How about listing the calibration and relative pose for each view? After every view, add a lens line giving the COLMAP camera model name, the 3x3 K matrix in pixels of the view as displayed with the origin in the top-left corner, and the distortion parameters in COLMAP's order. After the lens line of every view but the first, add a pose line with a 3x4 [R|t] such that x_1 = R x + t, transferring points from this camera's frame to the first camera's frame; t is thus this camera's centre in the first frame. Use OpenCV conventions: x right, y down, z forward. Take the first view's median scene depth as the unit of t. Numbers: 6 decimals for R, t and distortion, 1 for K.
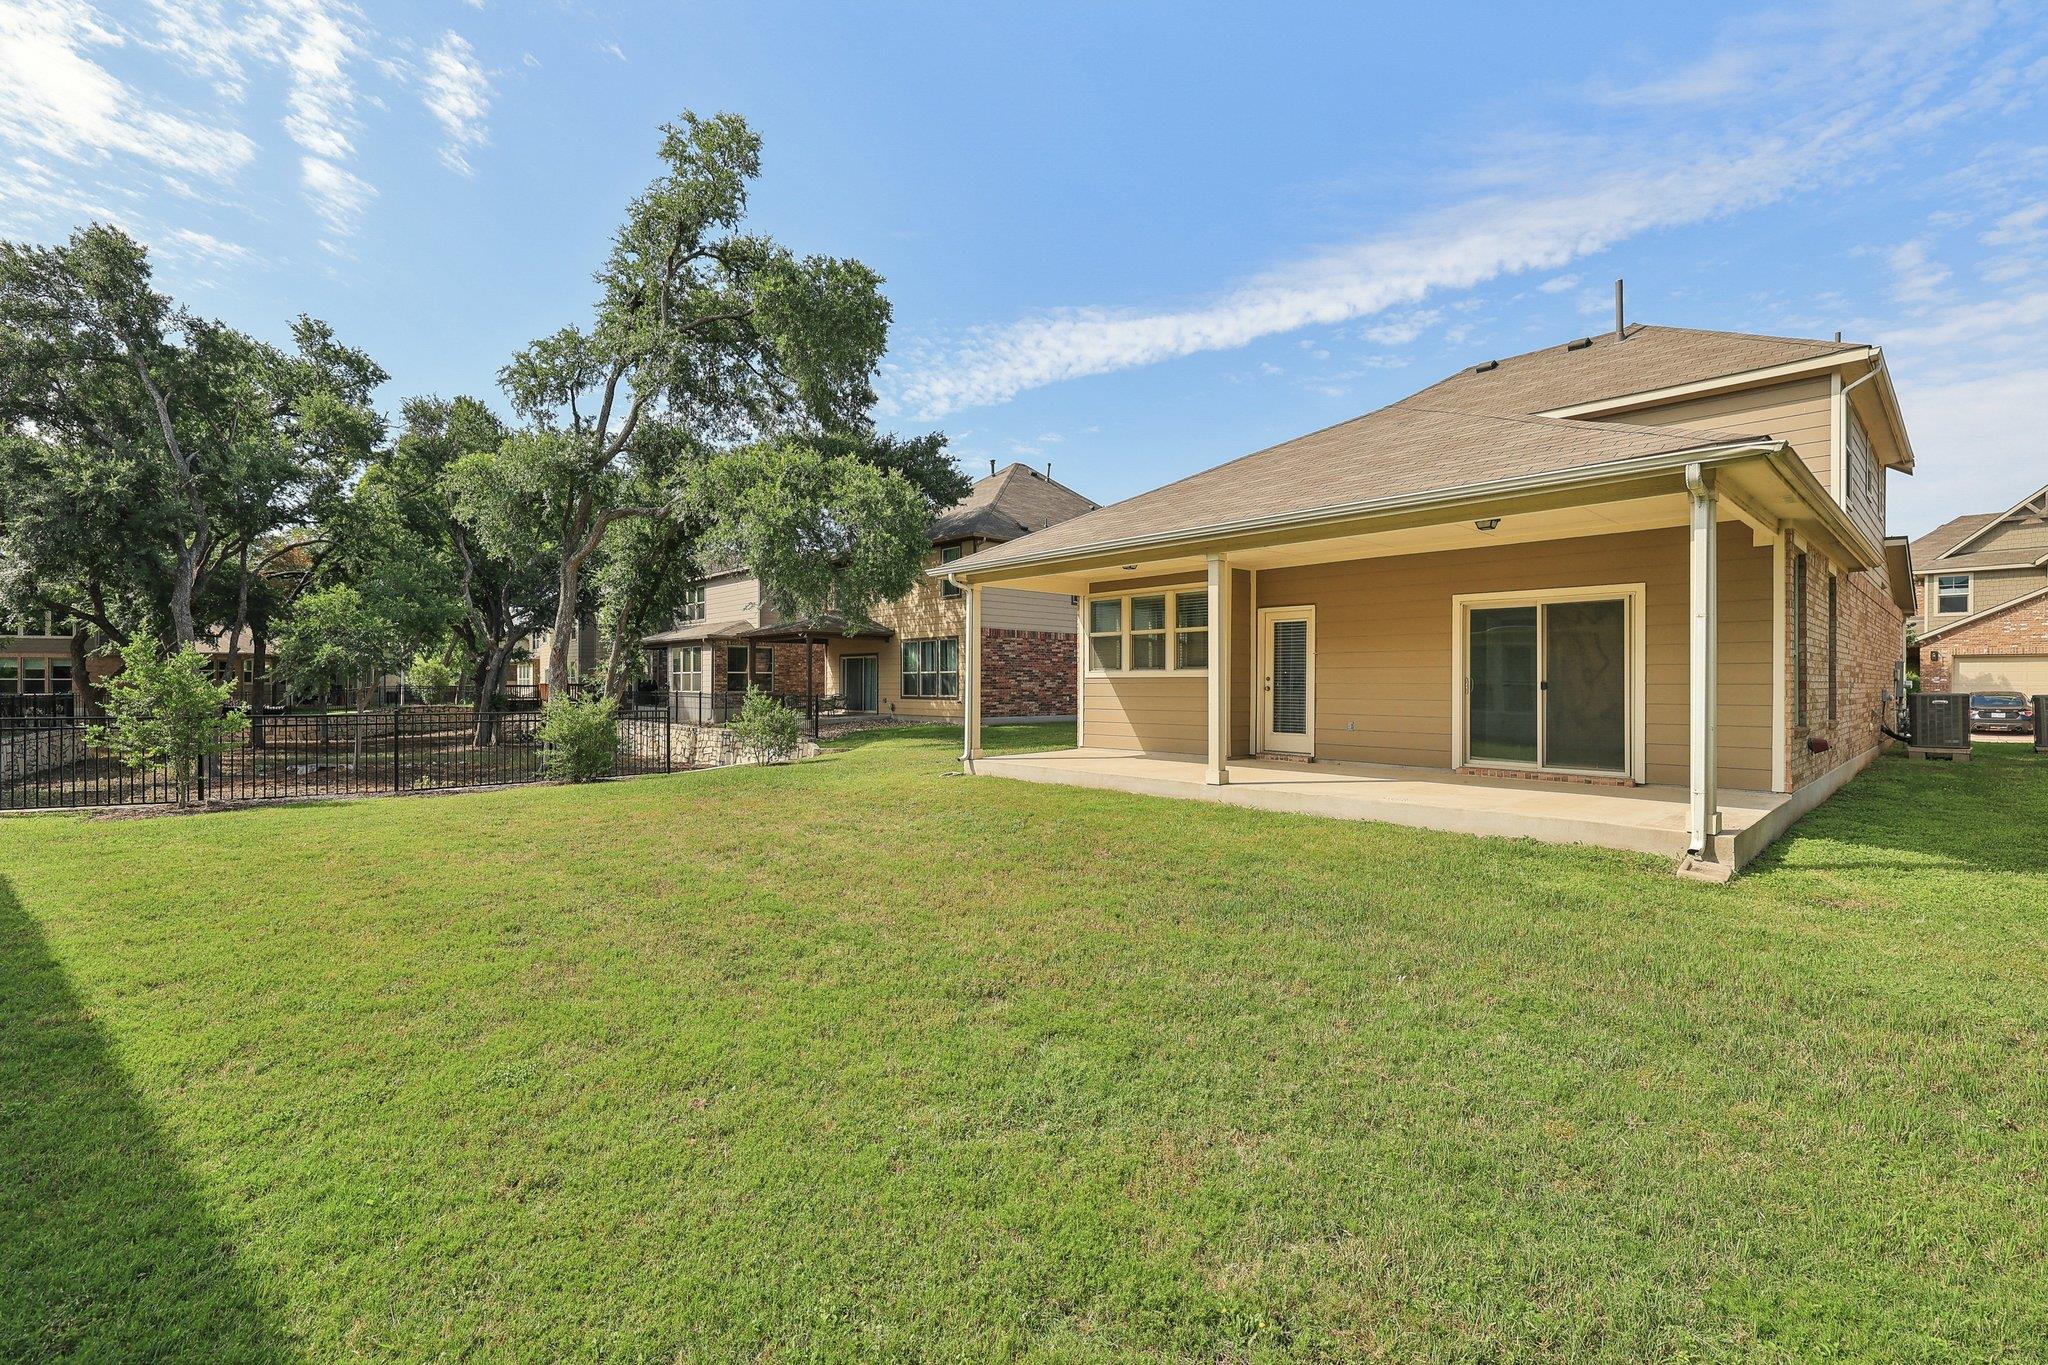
lens RADIAL K [[886.5, 0, 1024.0], [0, 886.5, 682.5], [0, 0, 1]] dist [0.000239, 0.000011]
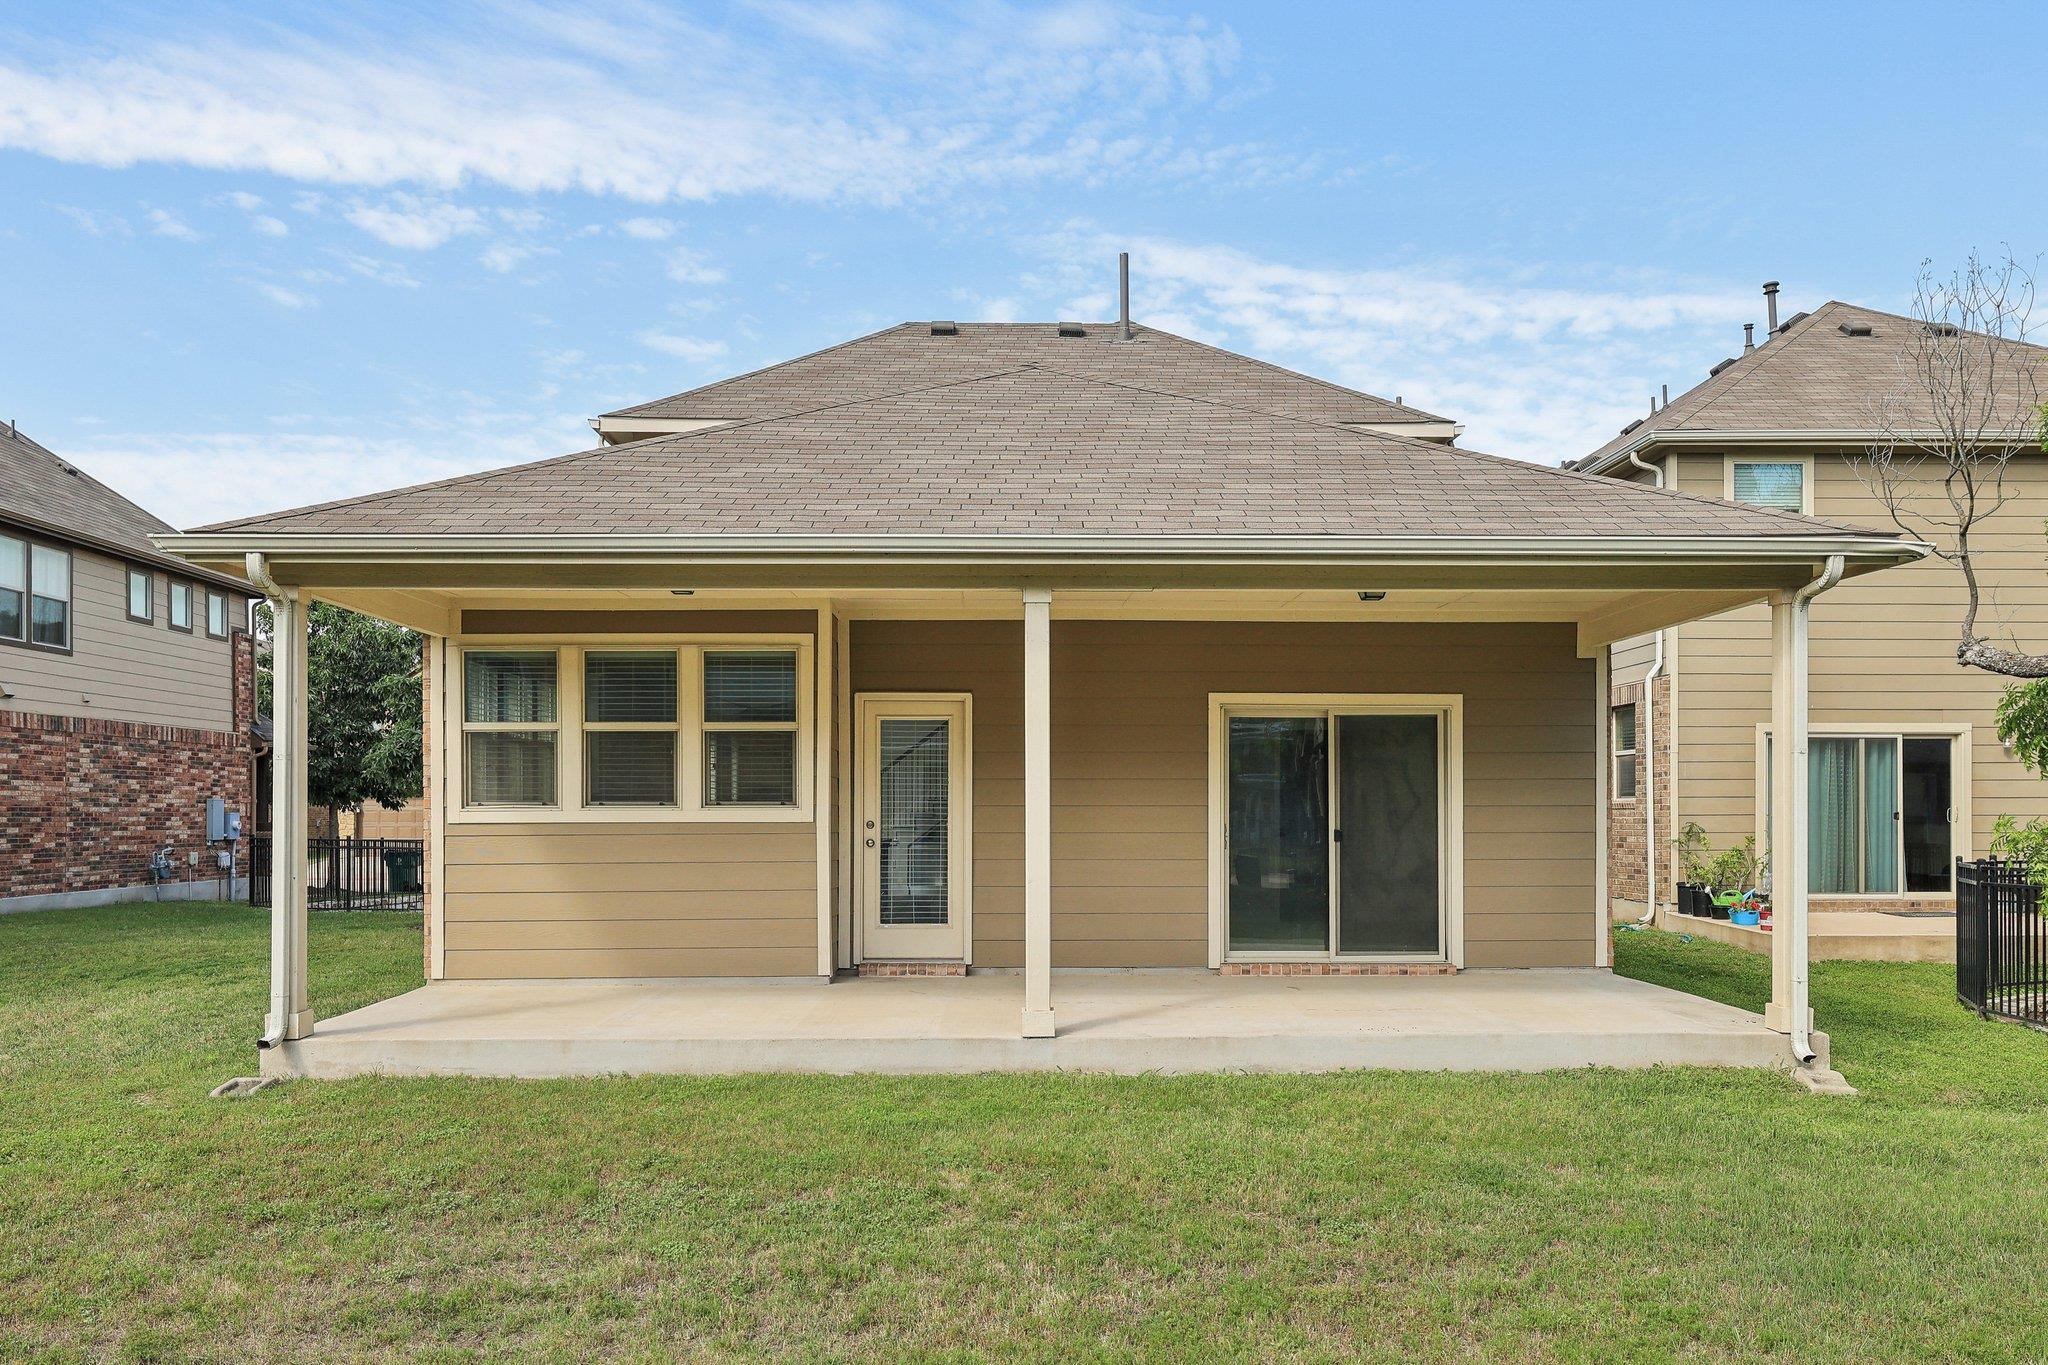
lens RADIAL K [[1477.3, 0, 1050.0], [0, 1477.3, 776.5], [0, 0, 1]] dist [0.000823, -0.002354]
pose [[0.662643, 0.014527, 0.748794, -0.297457], [0.002267, 0.999768, -0.021402, -0.012677], [-0.748932, 0.015879, 0.662457, 0.300317]]
